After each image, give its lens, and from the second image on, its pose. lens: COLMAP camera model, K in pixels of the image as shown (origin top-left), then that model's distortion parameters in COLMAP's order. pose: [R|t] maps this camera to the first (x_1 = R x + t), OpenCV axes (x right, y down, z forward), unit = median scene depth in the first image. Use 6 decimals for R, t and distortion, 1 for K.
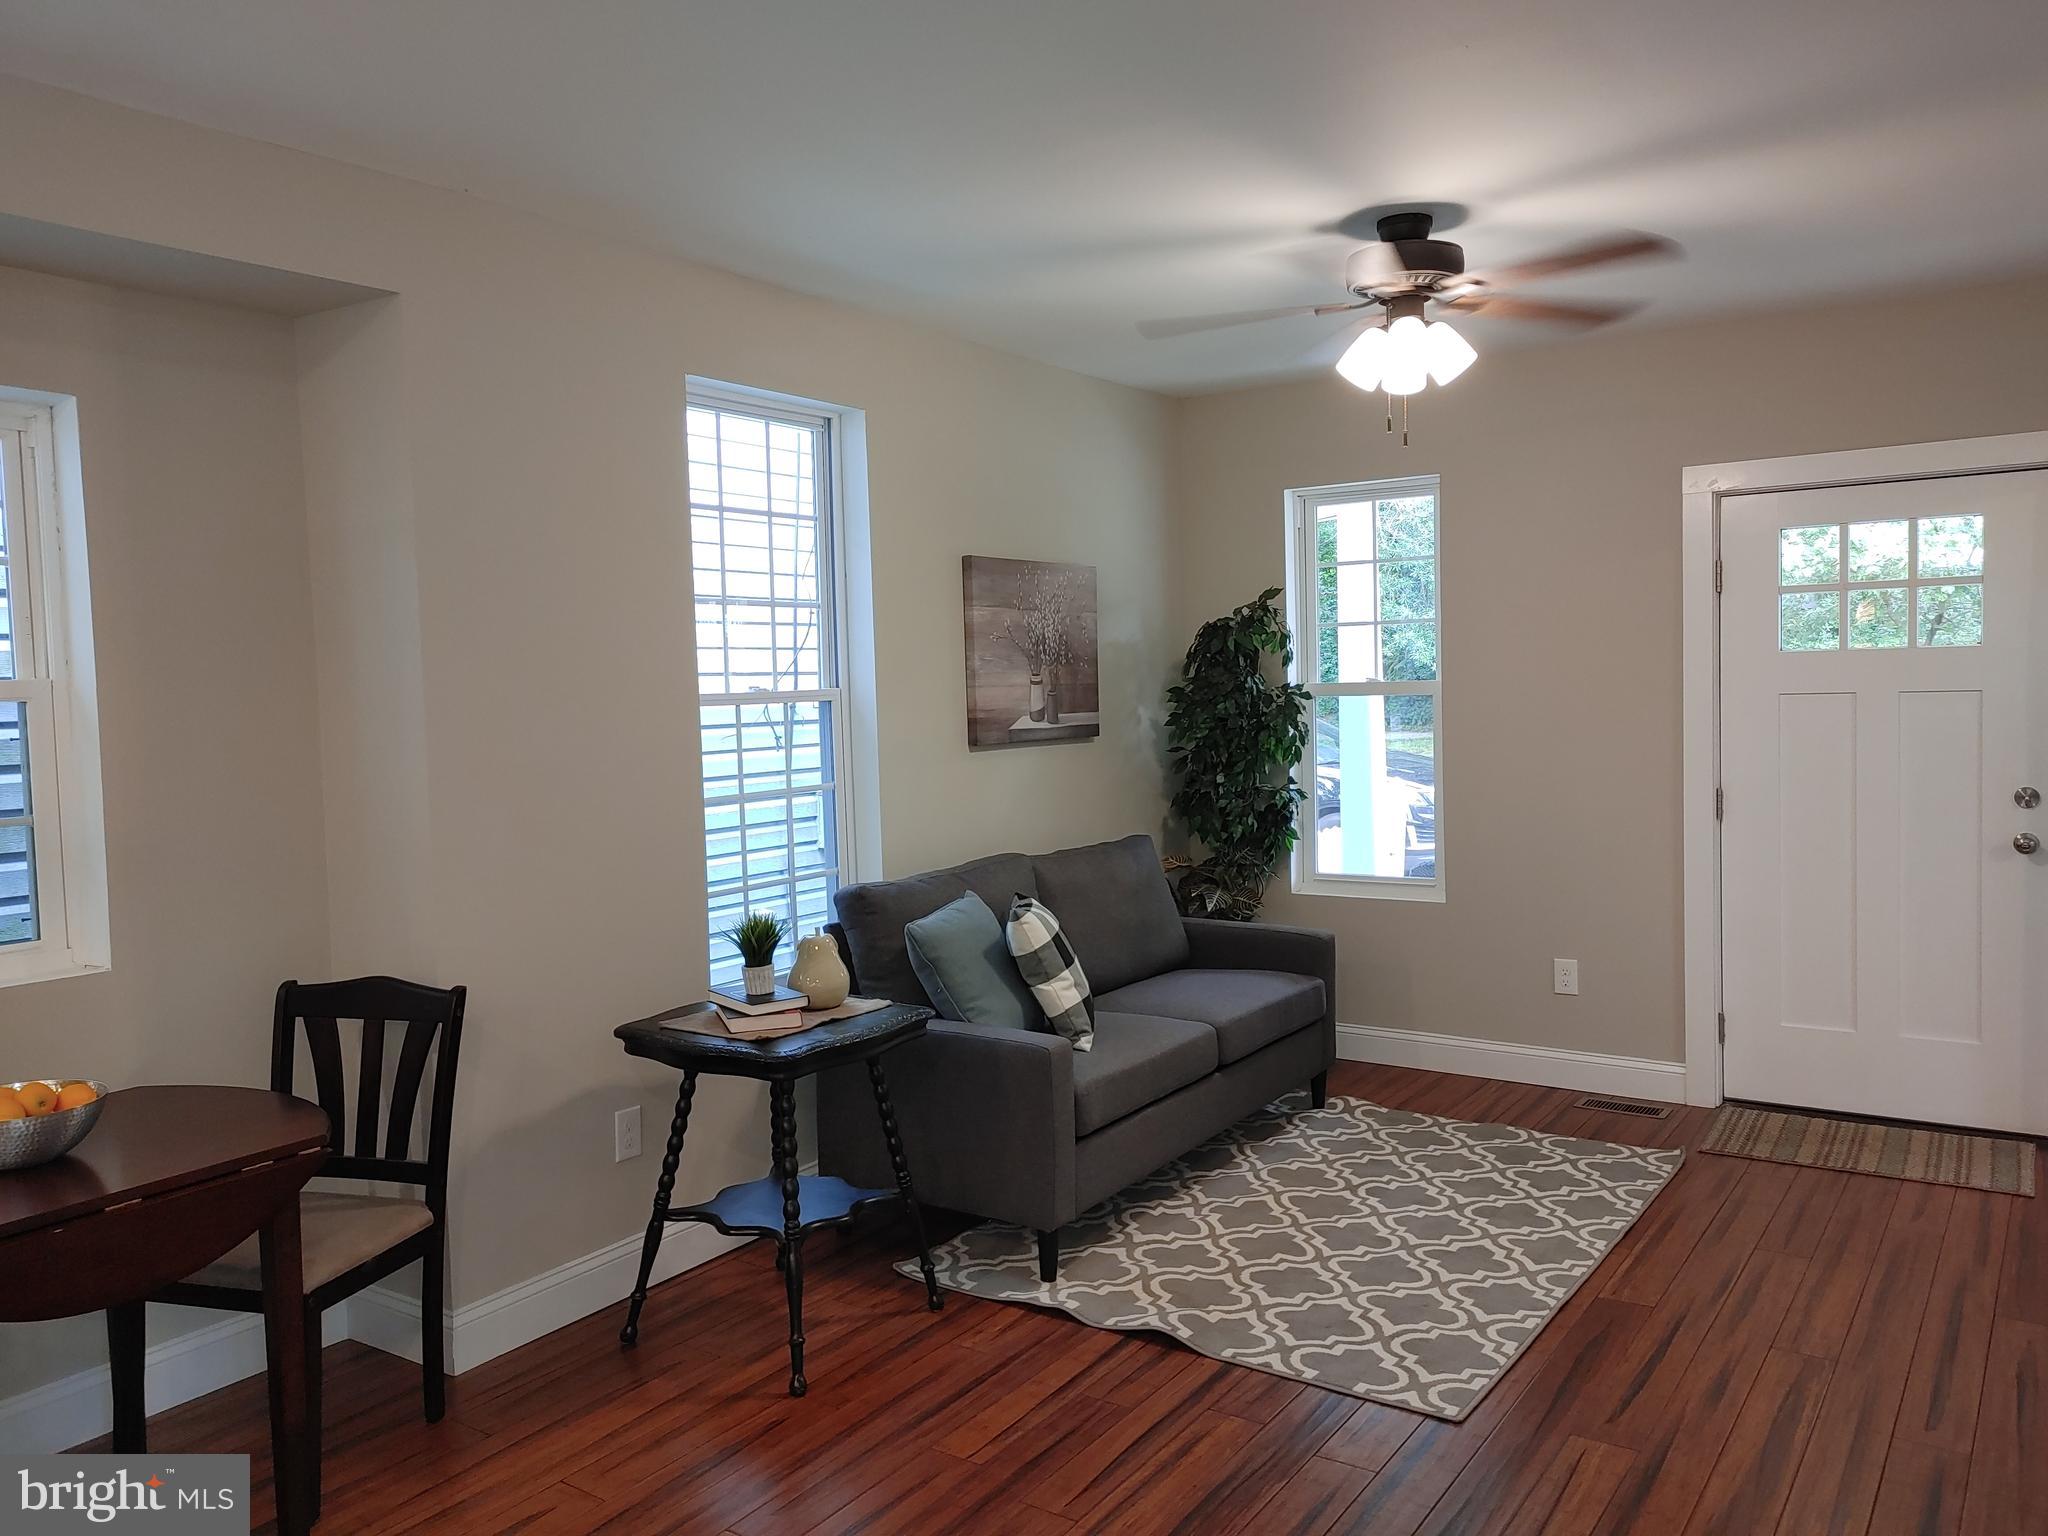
lens RADIAL K [[1551.7, 0, 1017.8], [0, 1551.7, 764.0], [0, 0, 1]] dist [0.043412, -0.036194]
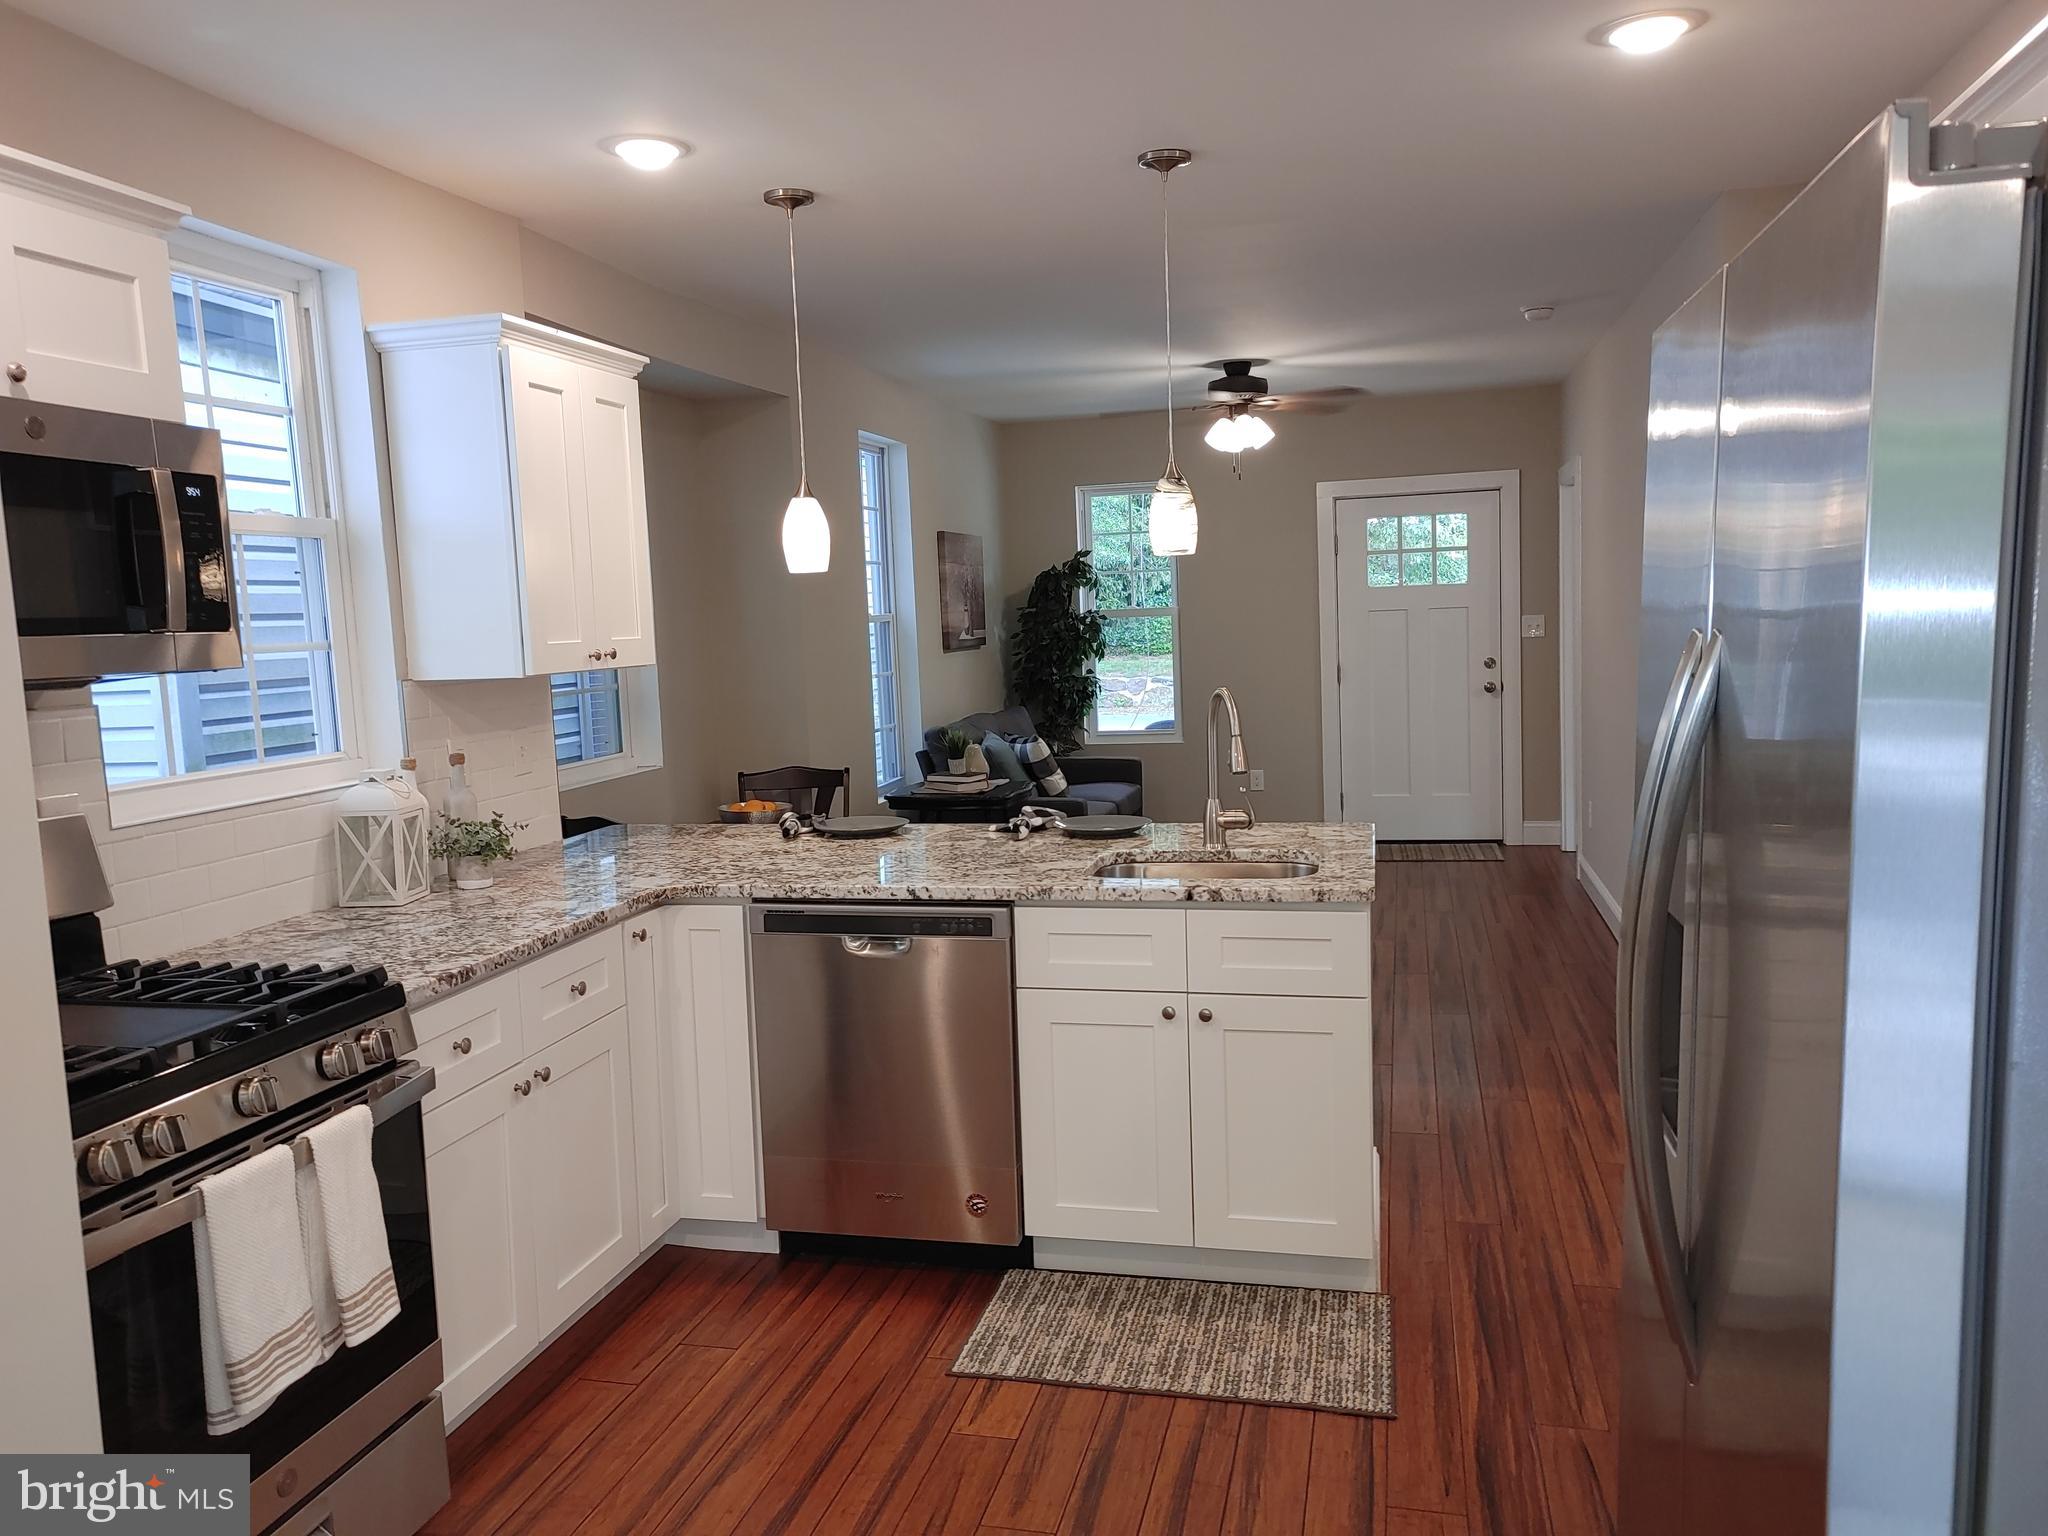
lens RADIAL K [[1551.7, 0, 1017.8], [0, 1551.7, 764.0], [0, 0, 1]] dist [0.043412, -0.036194]
pose [[0.935481, -0.046733, 0.350273, -0.590801], [0.034647, 0.998571, 0.040696, 0.049207], [-0.351675, -0.025934, 0.935763, -0.601736]]
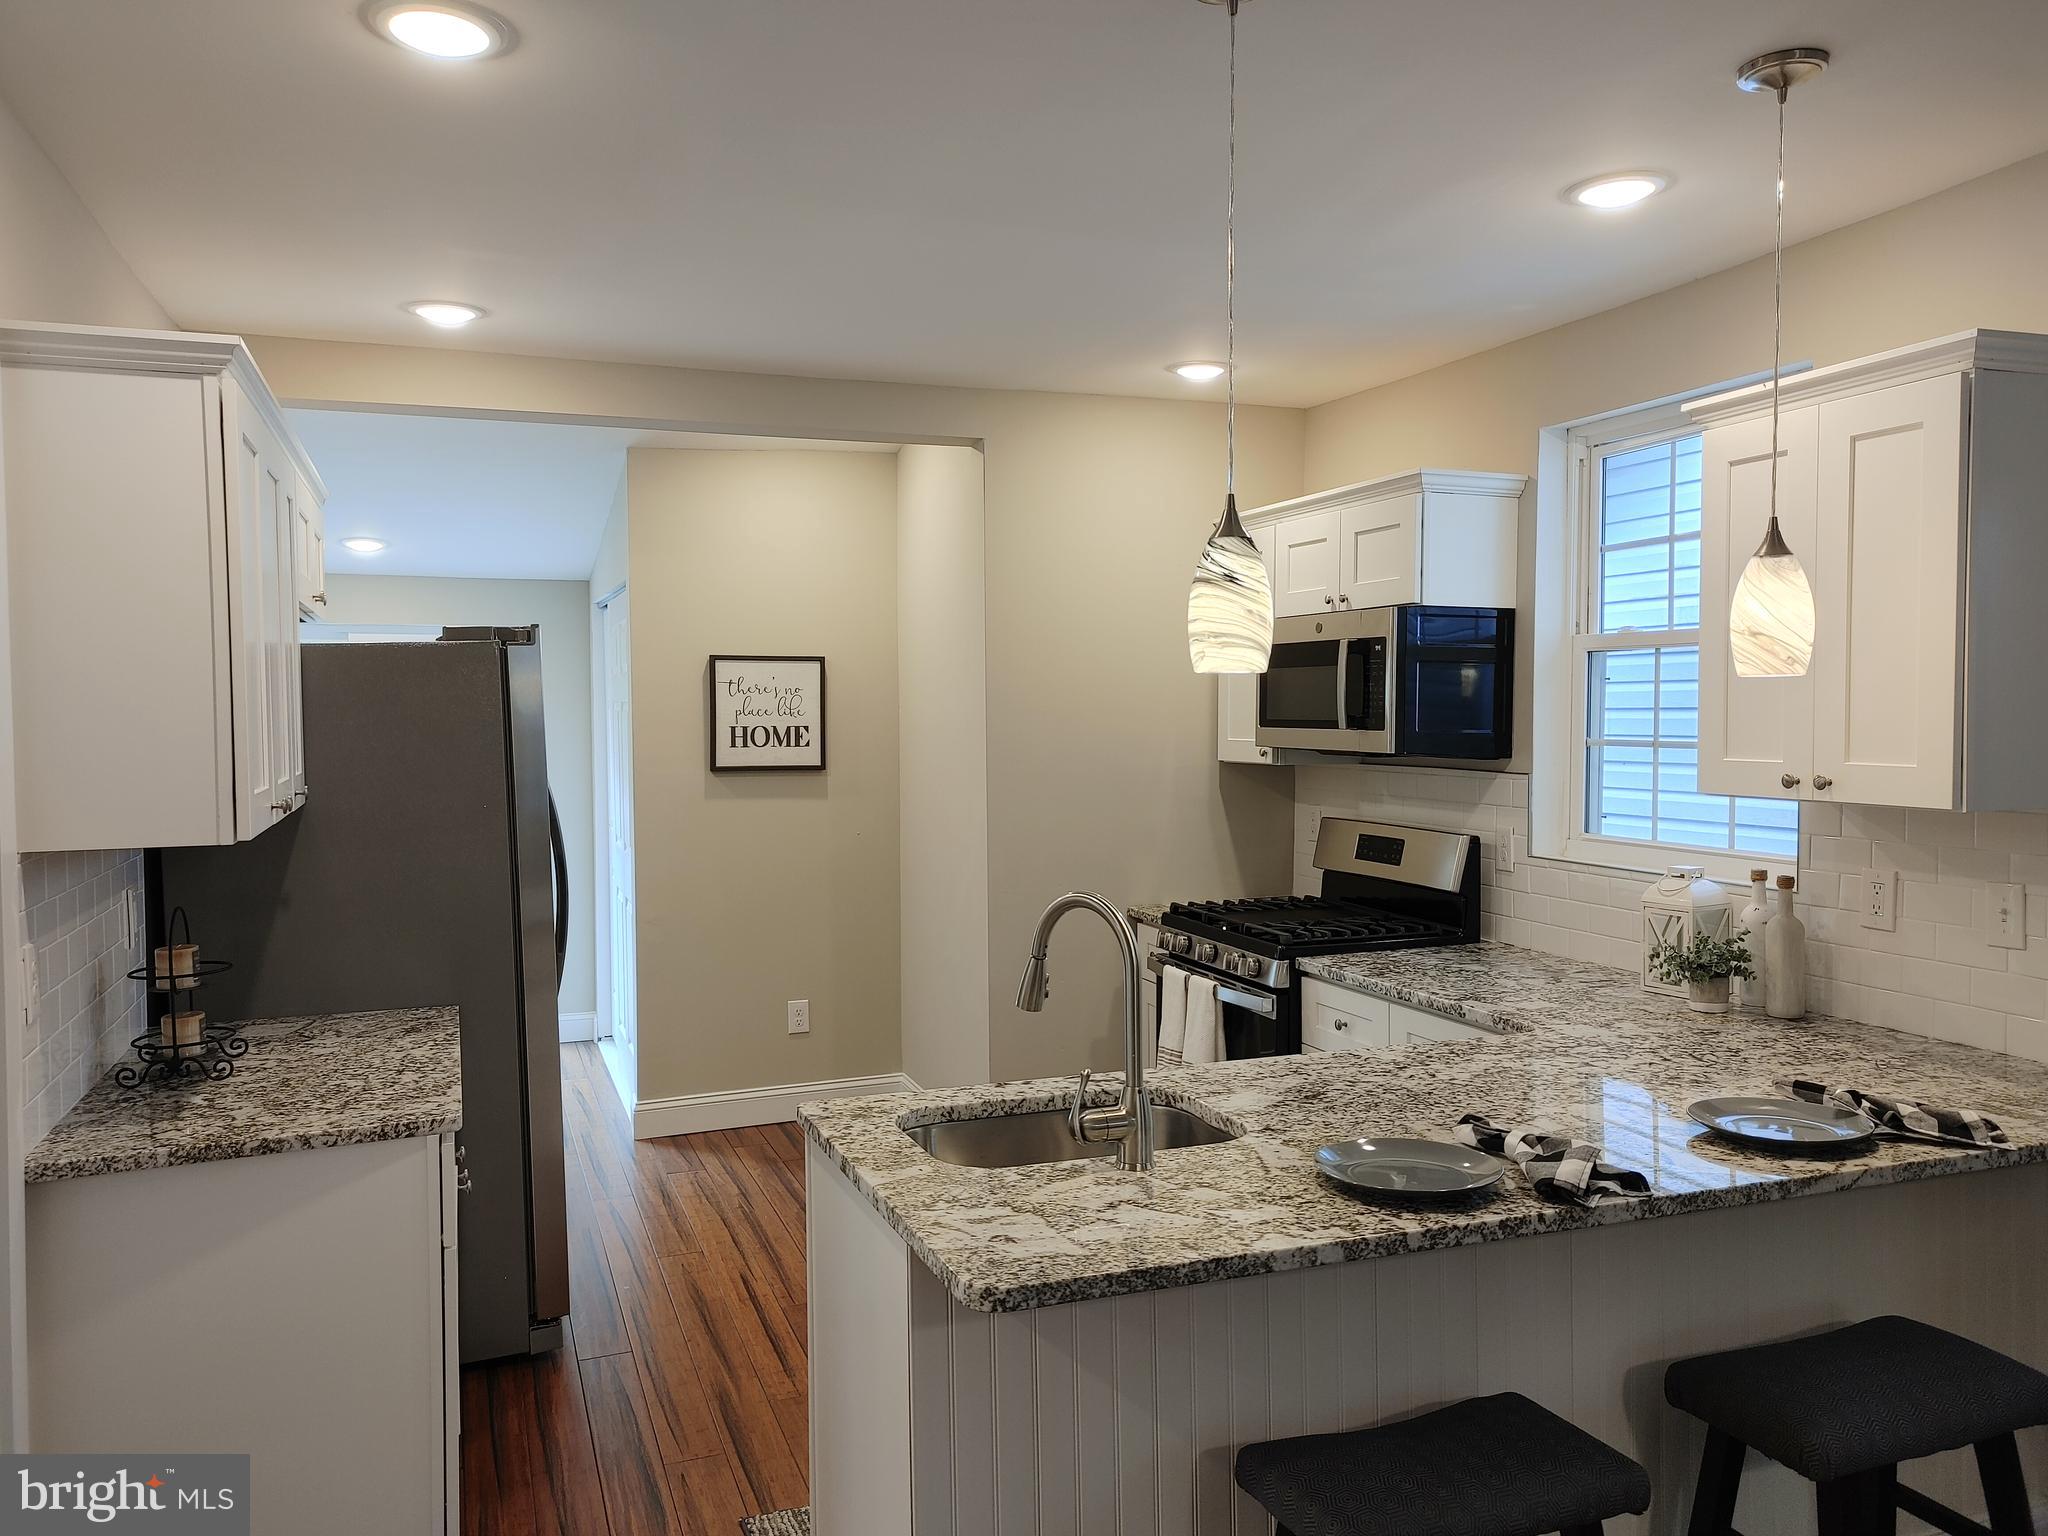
lens RADIAL K [[1556.0, 0, 1030.9], [0, 1556.0, 757.1], [0, 0, 1]] dist [0.048135, -0.030117]
pose [[-0.579753, 0.050403, -0.813232, 0.227351], [-0.023478, 0.996637, 0.078508, -0.038735], [0.814454, 0.064608, -0.576620, 0.405177]]
